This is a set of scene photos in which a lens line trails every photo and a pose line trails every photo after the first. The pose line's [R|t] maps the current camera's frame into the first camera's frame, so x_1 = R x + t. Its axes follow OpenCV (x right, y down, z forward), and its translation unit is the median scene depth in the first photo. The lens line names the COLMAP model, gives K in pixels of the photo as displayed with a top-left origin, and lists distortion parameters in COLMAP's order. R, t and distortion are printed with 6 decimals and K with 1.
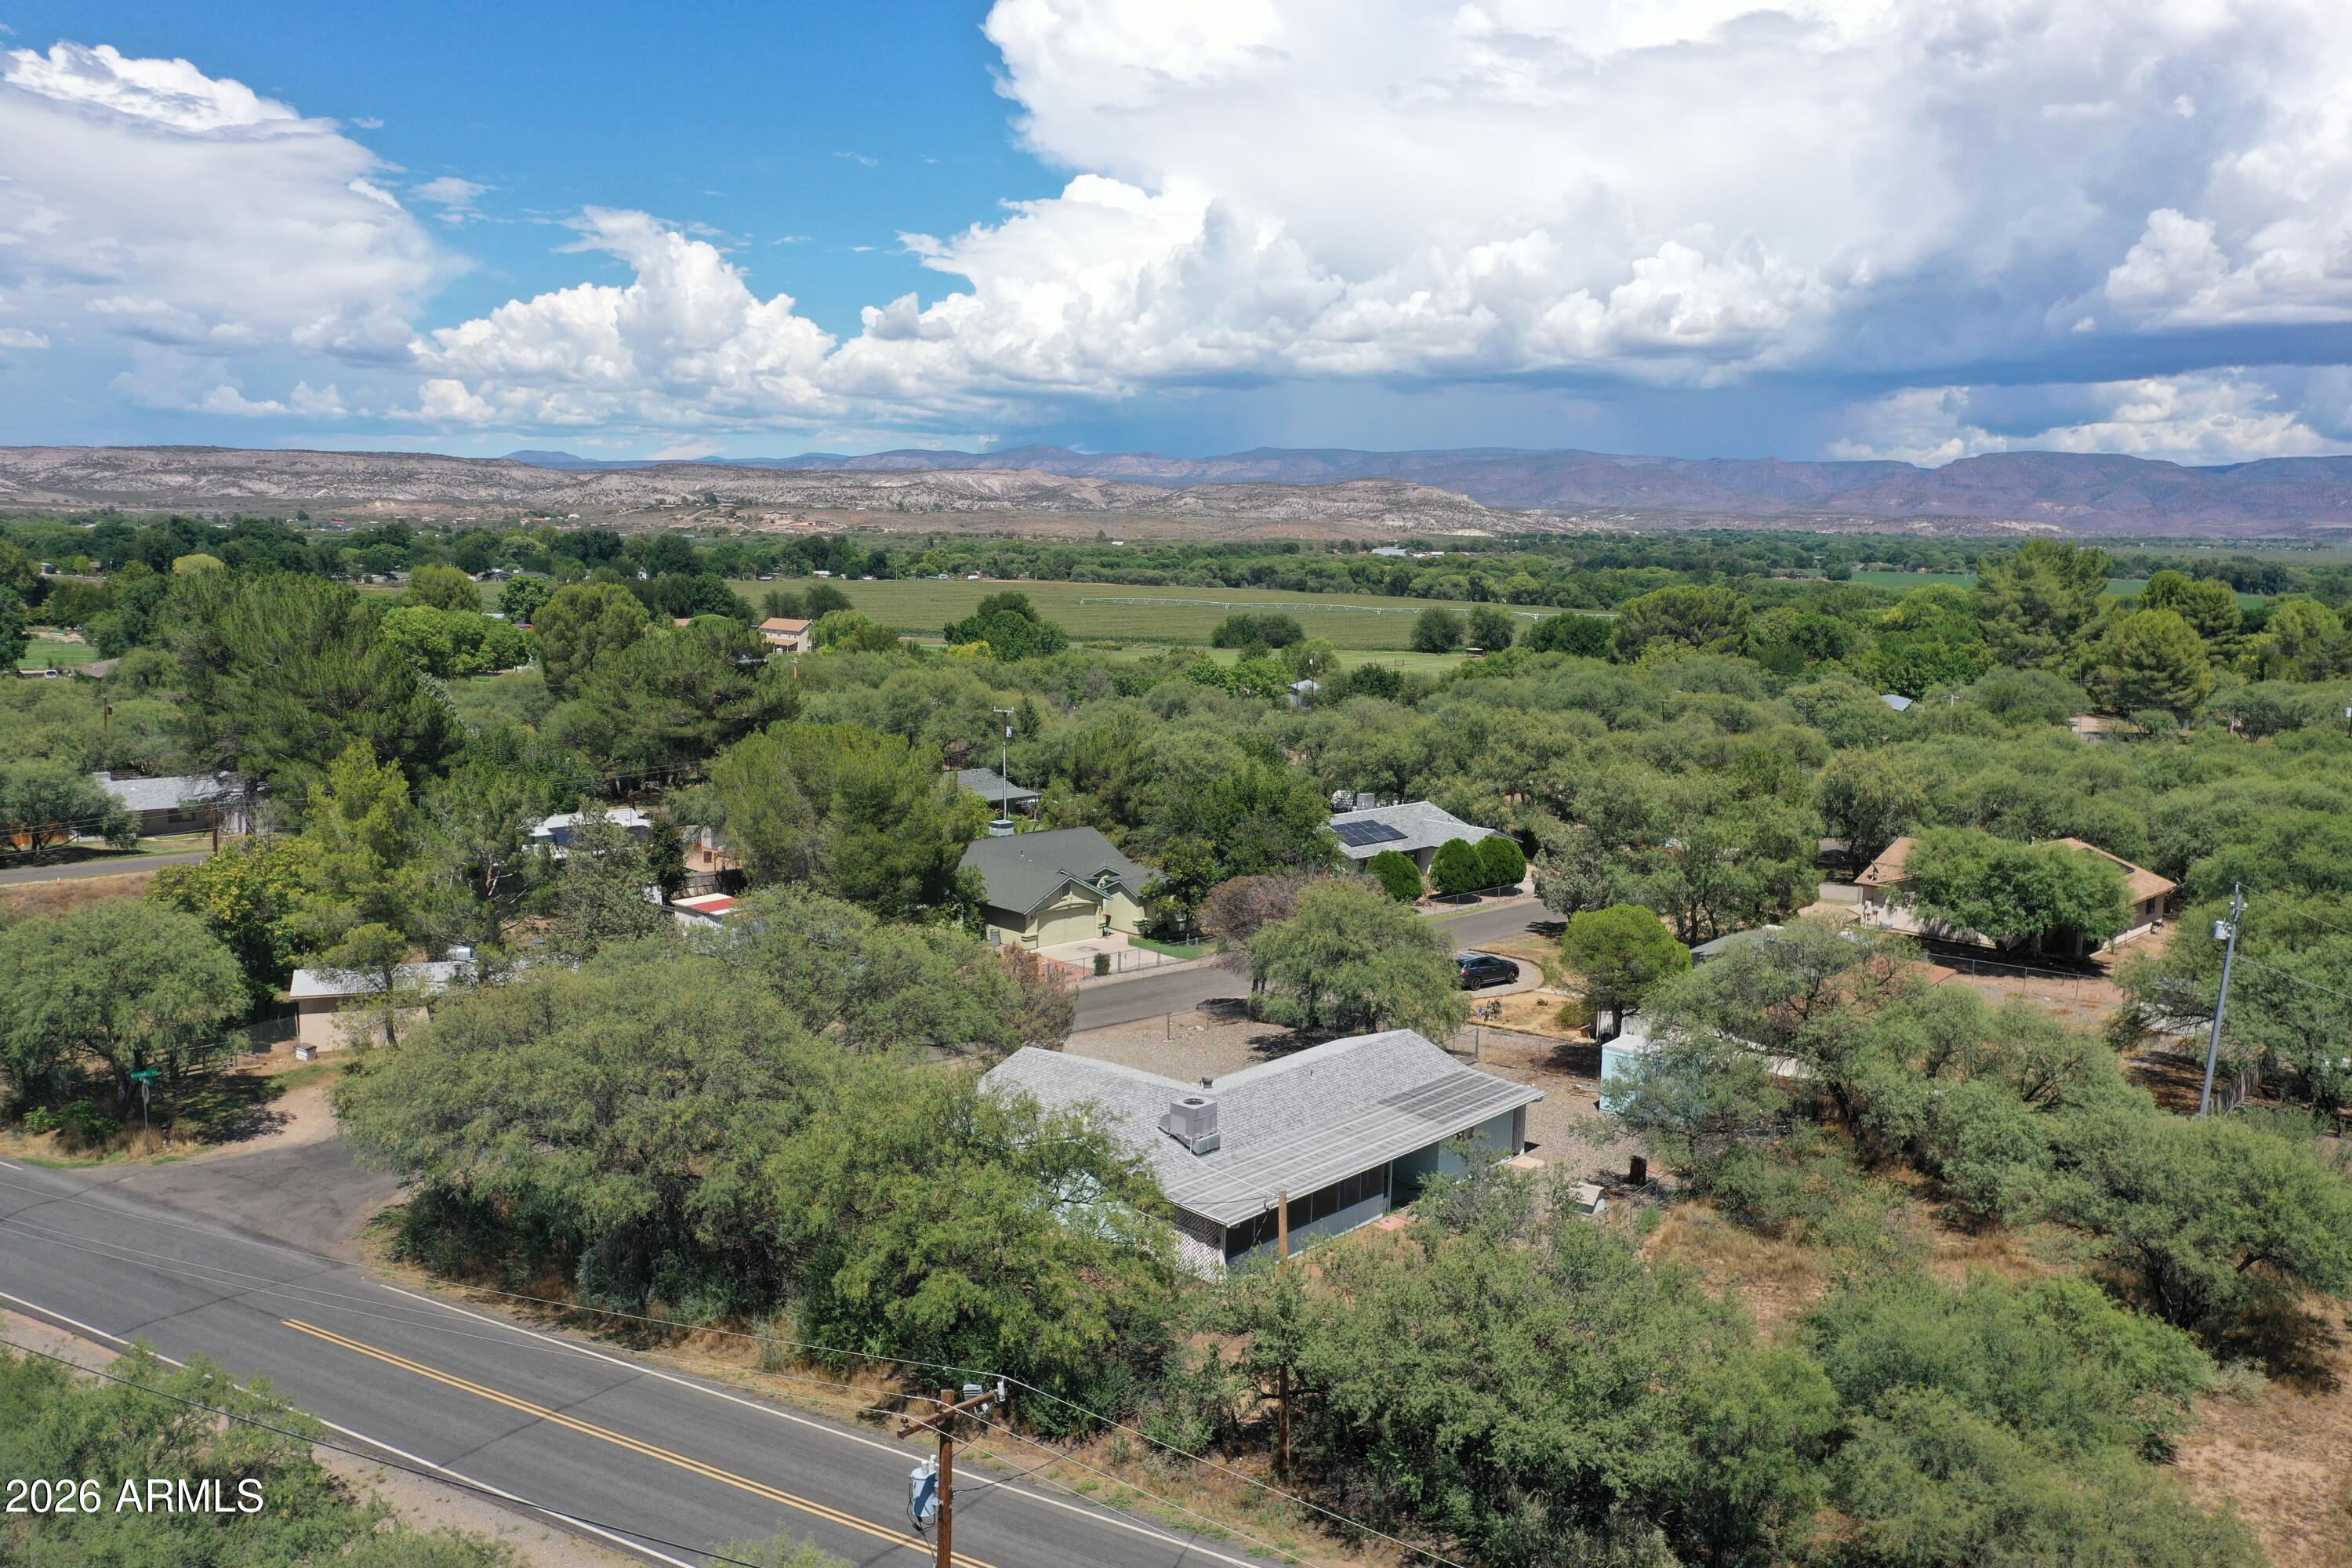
lens RADIAL K [[1853.6, 0, 1170.2], [0, 1853.6, 782.5], [0, 0, 1]] dist [-0.000249, 0.002720]
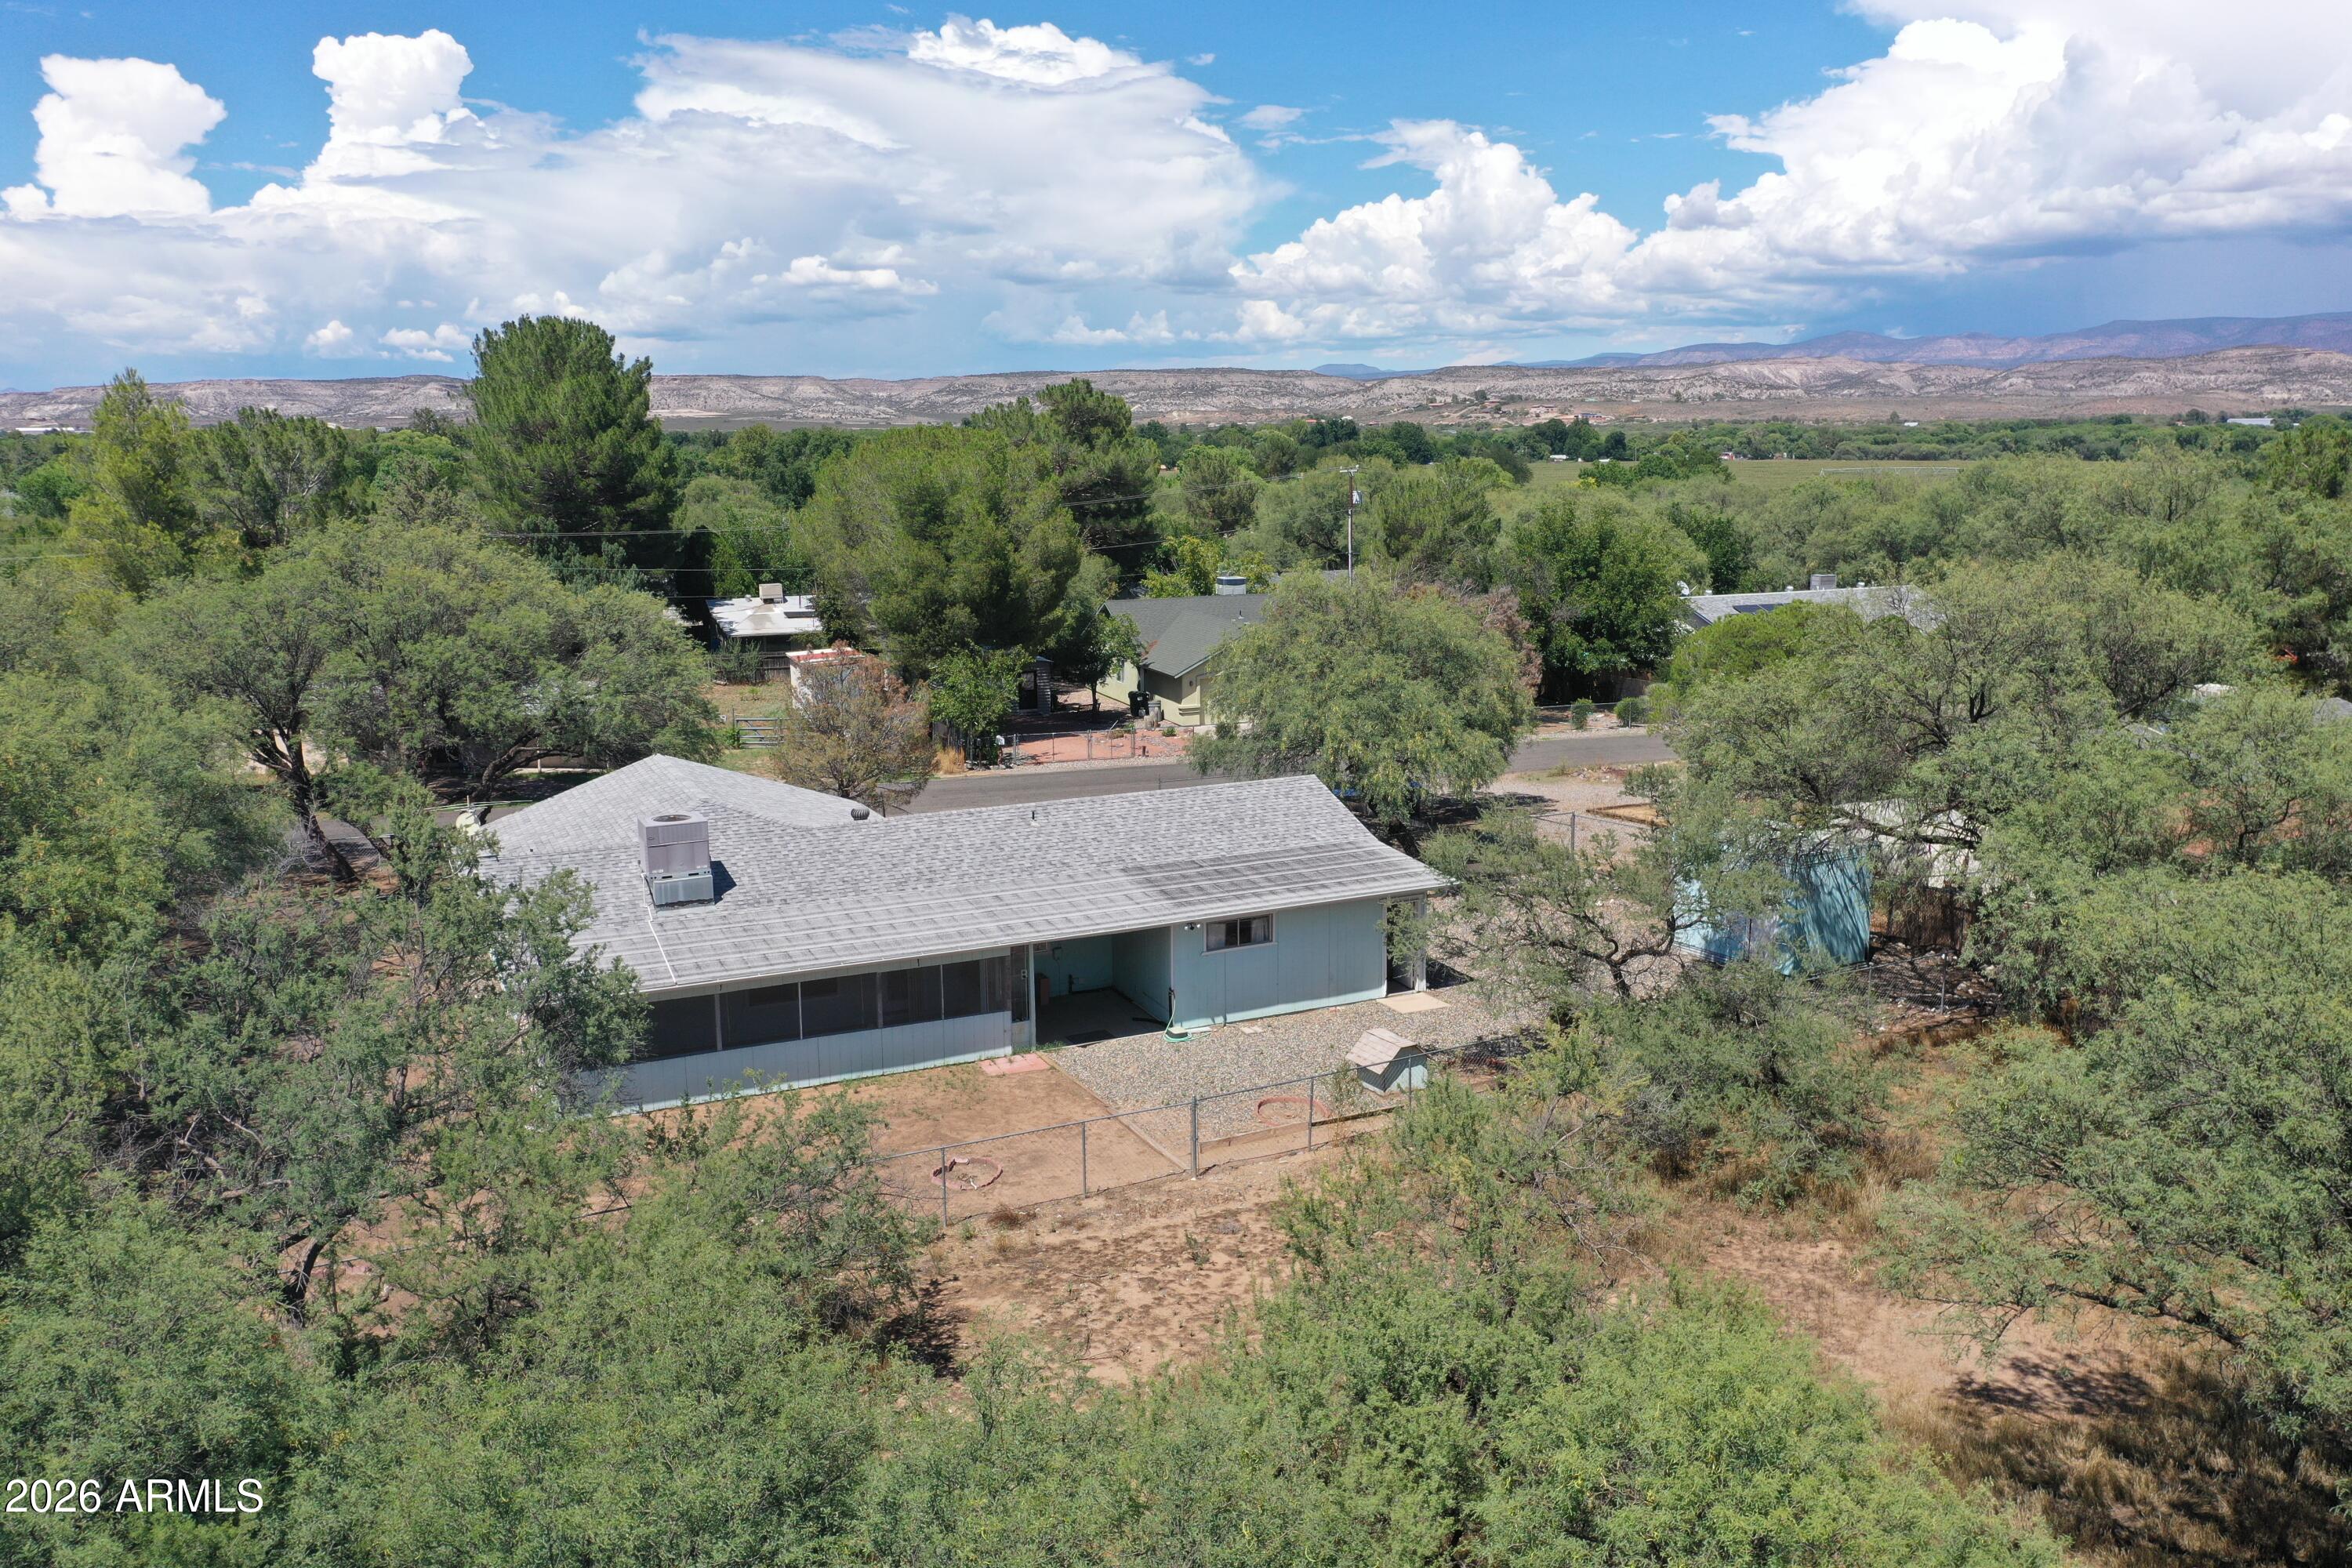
lens RADIAL K [[1857.5, 0, 1171.7], [0, 1857.5, 786.2], [0, 0, 1]] dist [-0.000363, 0.000548]
pose [[0.915088, 0.044450, -0.400797, 0.063218], [-0.023539, 0.998100, 0.056949, 0.020275], [0.402567, -0.042679, 0.914395, 0.085724]]
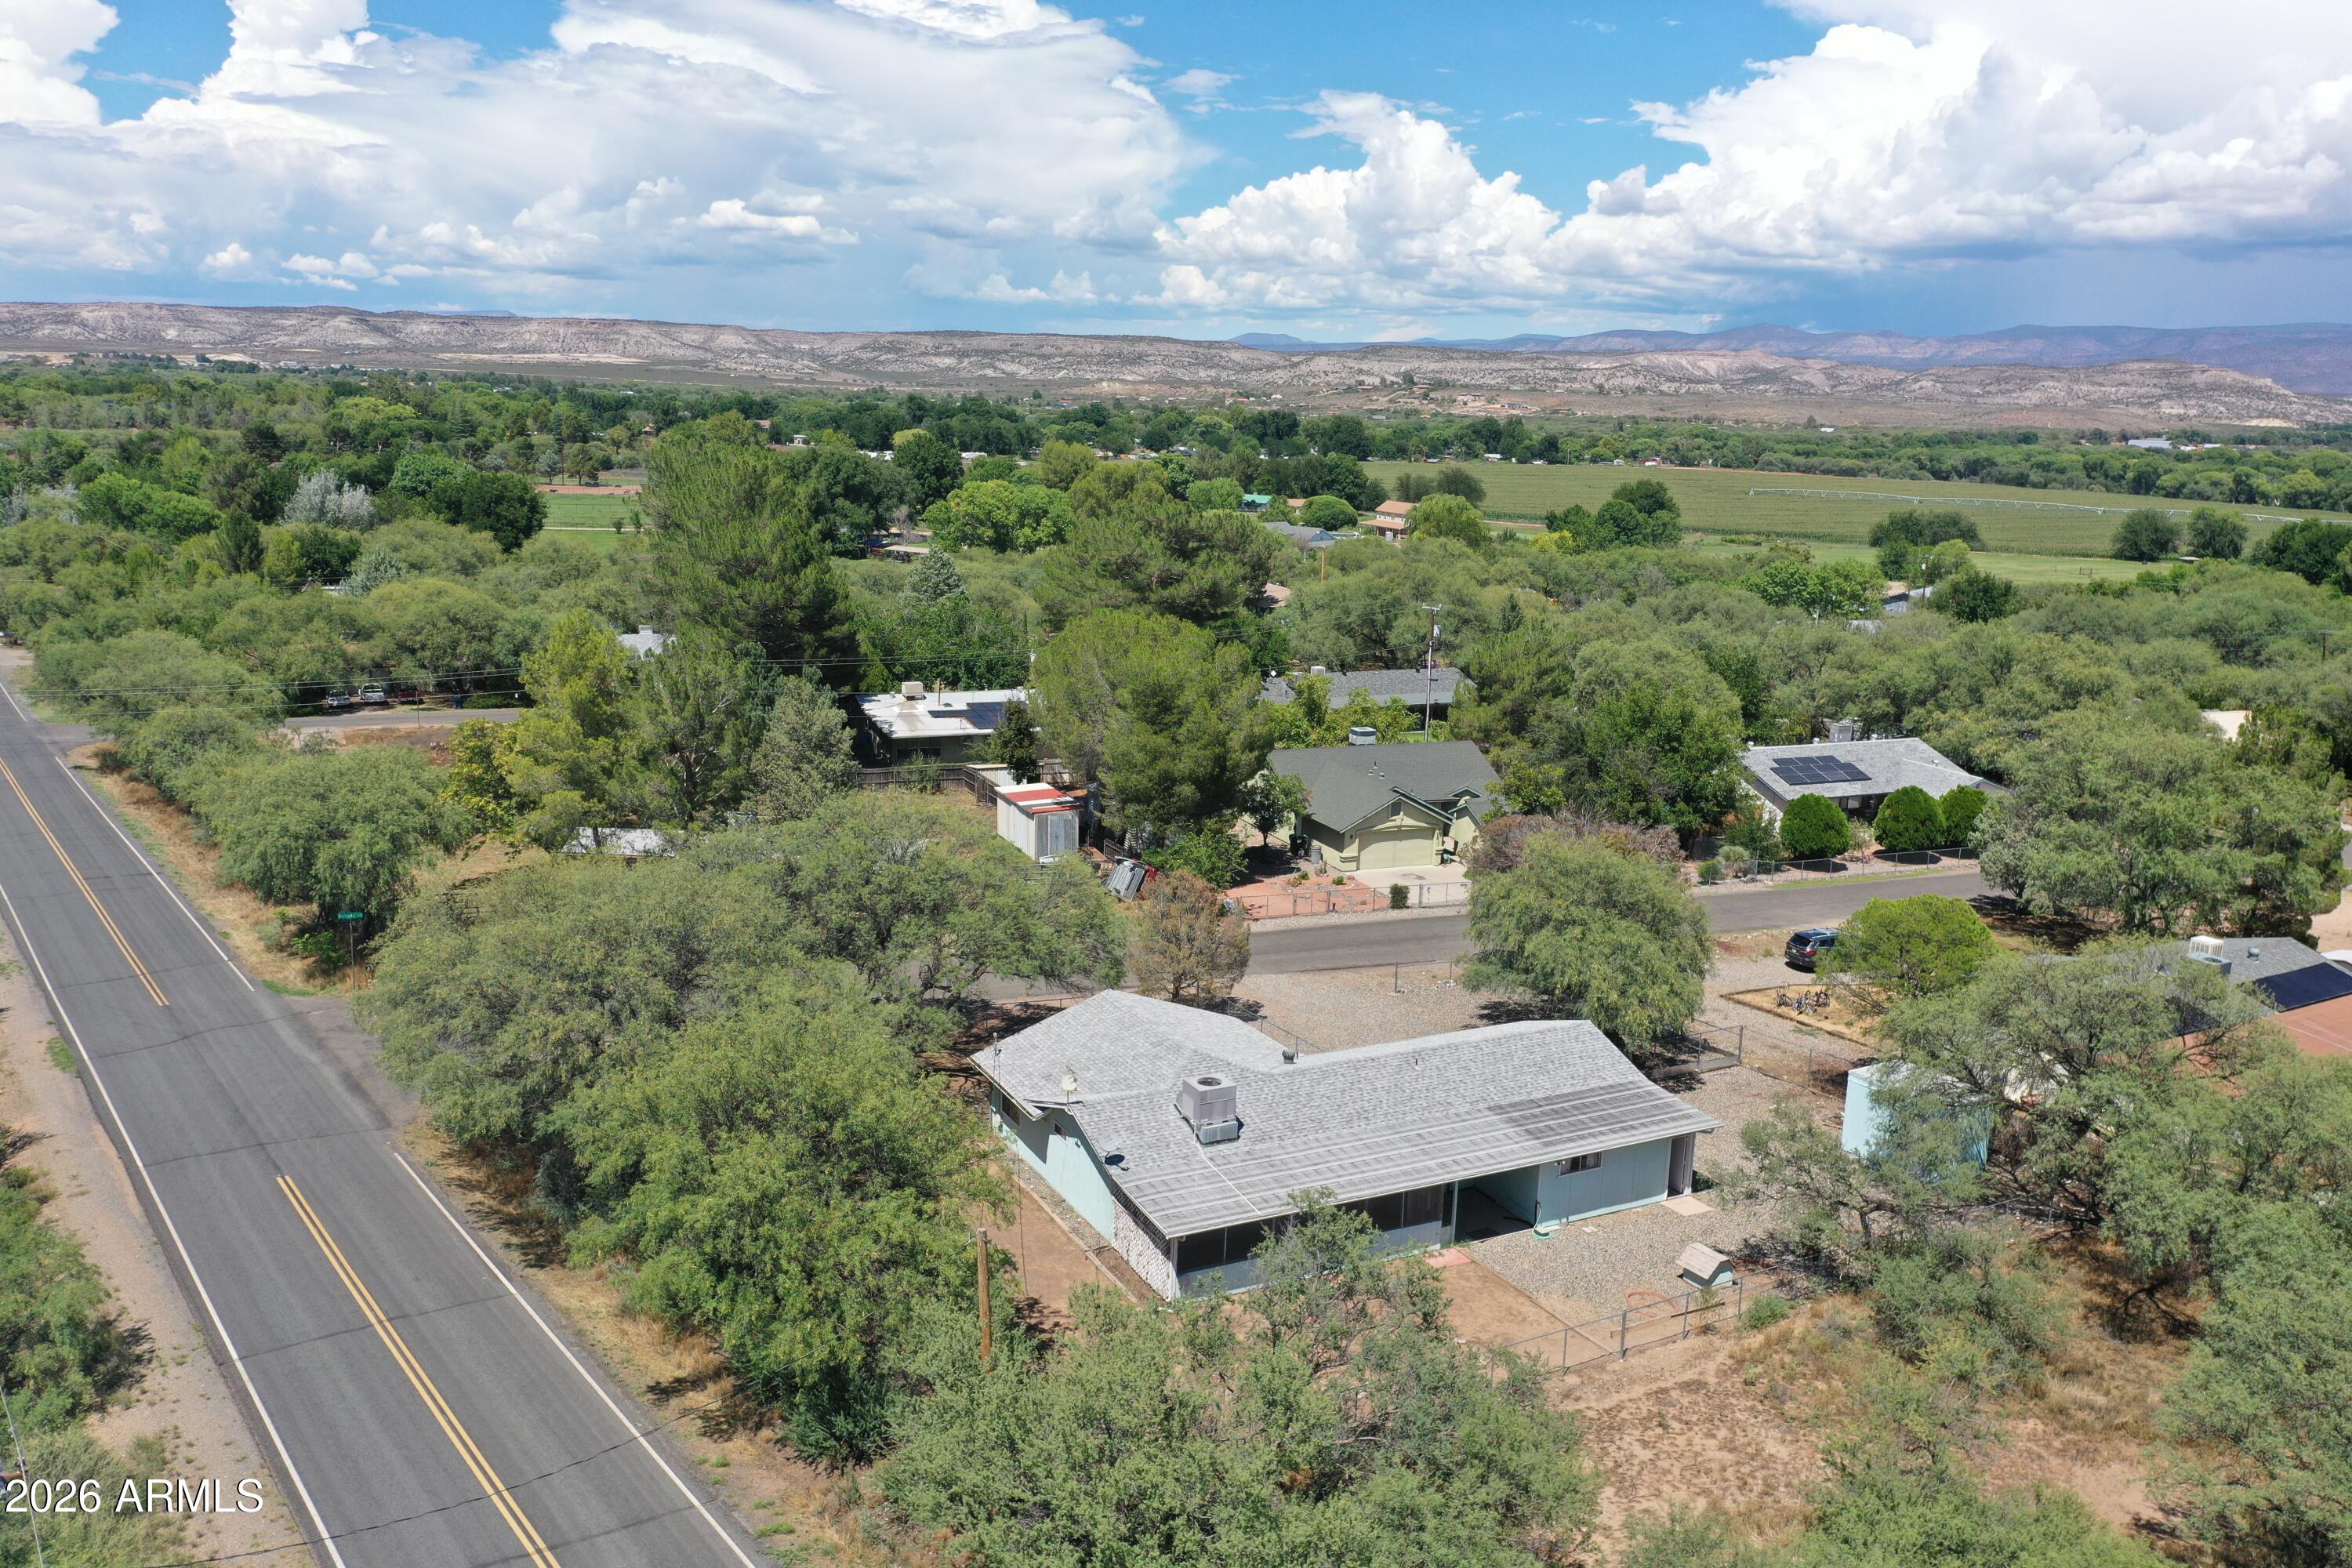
lens RADIAL K [[1857.0, 0, 1169.5], [0, 1857.0, 774.5], [0, 0, 1]] dist [-0.001125, 0.002496]
pose [[0.931237, 0.078608, -0.355835, 0.046641], [-0.058215, 0.996007, 0.067676, -0.004074], [0.359735, -0.042307, 0.932095, 0.032814]]
